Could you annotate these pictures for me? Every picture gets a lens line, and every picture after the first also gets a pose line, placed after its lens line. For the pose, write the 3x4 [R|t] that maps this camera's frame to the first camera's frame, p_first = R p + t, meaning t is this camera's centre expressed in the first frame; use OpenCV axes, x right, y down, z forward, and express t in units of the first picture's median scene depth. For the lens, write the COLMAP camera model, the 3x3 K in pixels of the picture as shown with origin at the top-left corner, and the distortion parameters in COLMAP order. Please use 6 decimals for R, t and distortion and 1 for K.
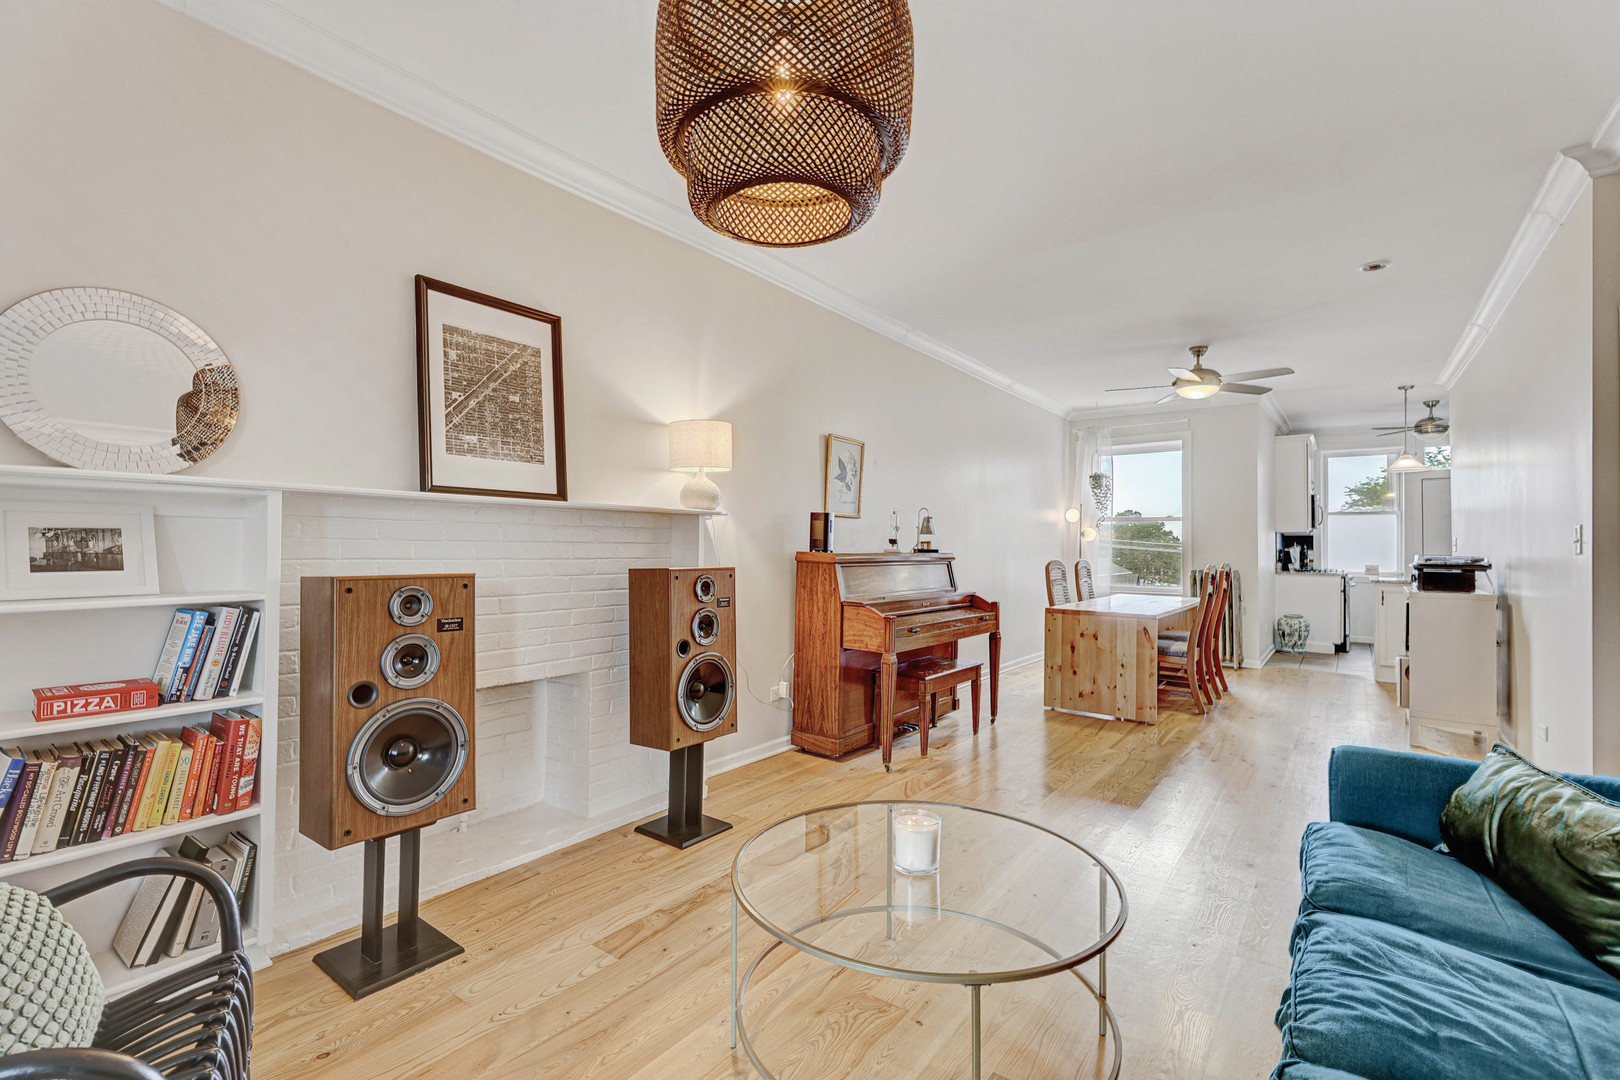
lens RADIAL K [[715.7, 0, 804.3], [0, 715.7, 554.5], [0, 0, 1]] dist [0.000620, 0.000179]
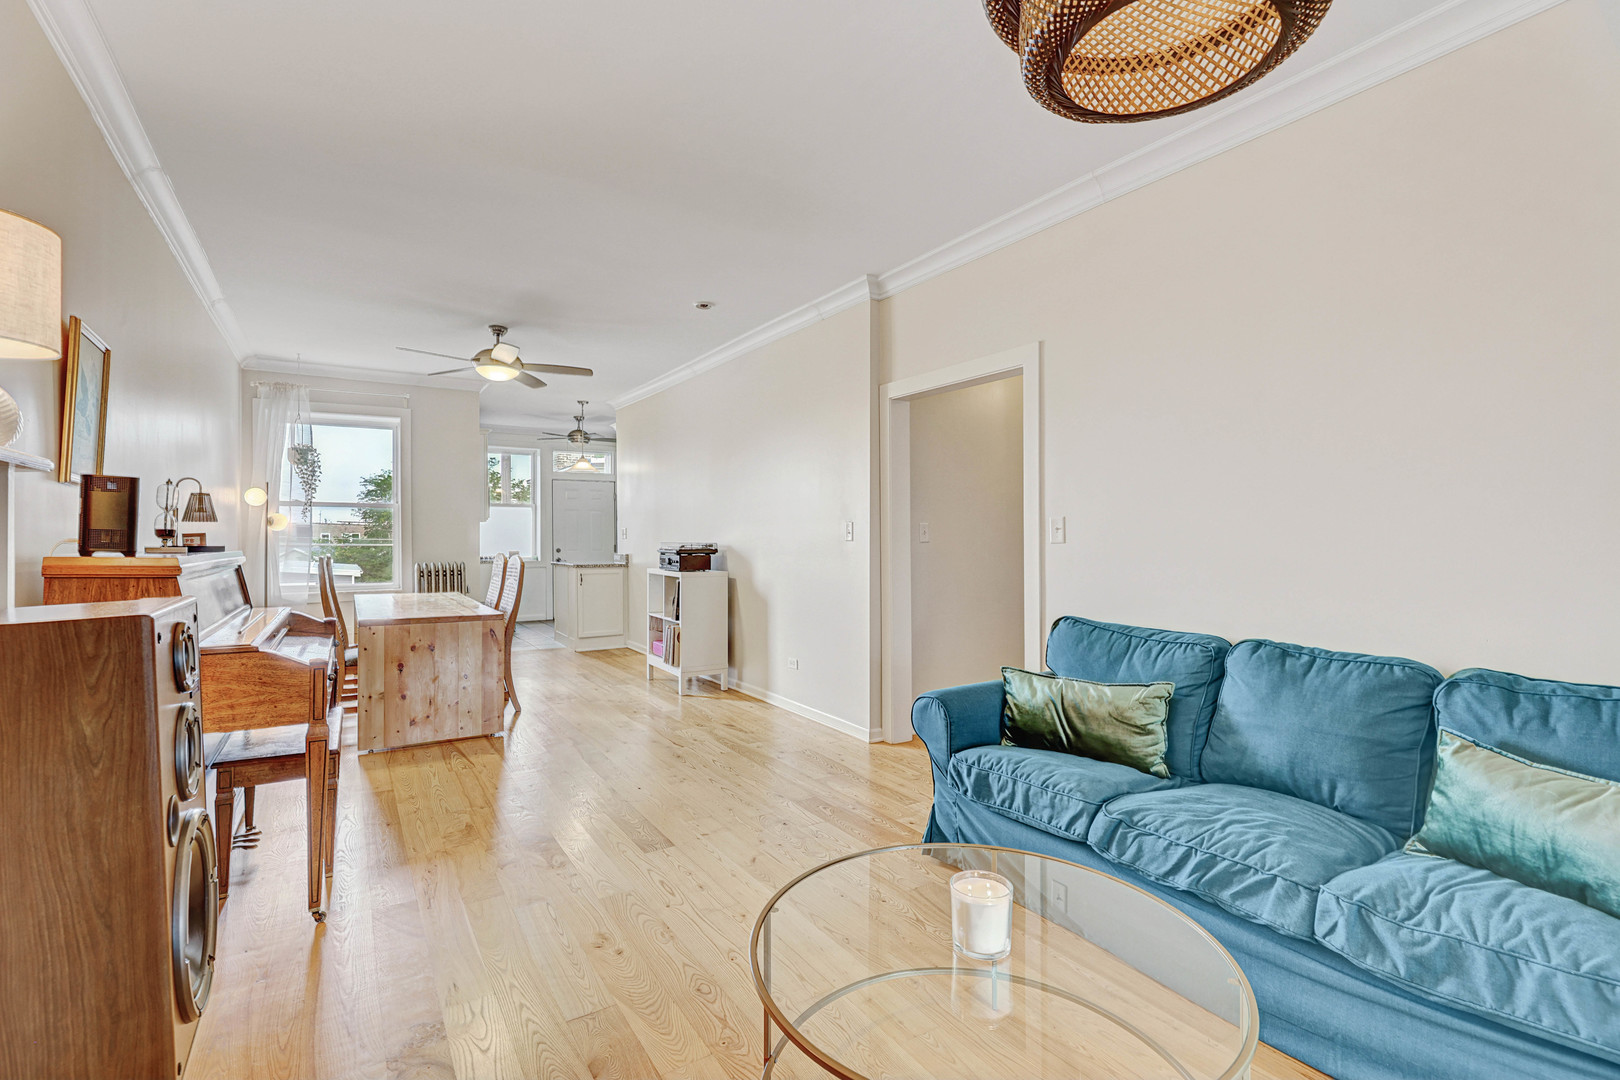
lens RADIAL K [[728.1, 0, 810.0], [0, 728.1, 540.0], [0, 0, 1]] dist [-0.002478, -0.000198]
pose [[0.348138, -0.011674, 0.937370, -0.260860], [0.015821, 0.999853, 0.006577, -0.008925], [-0.937310, 0.012540, 0.348272, 0.352369]]
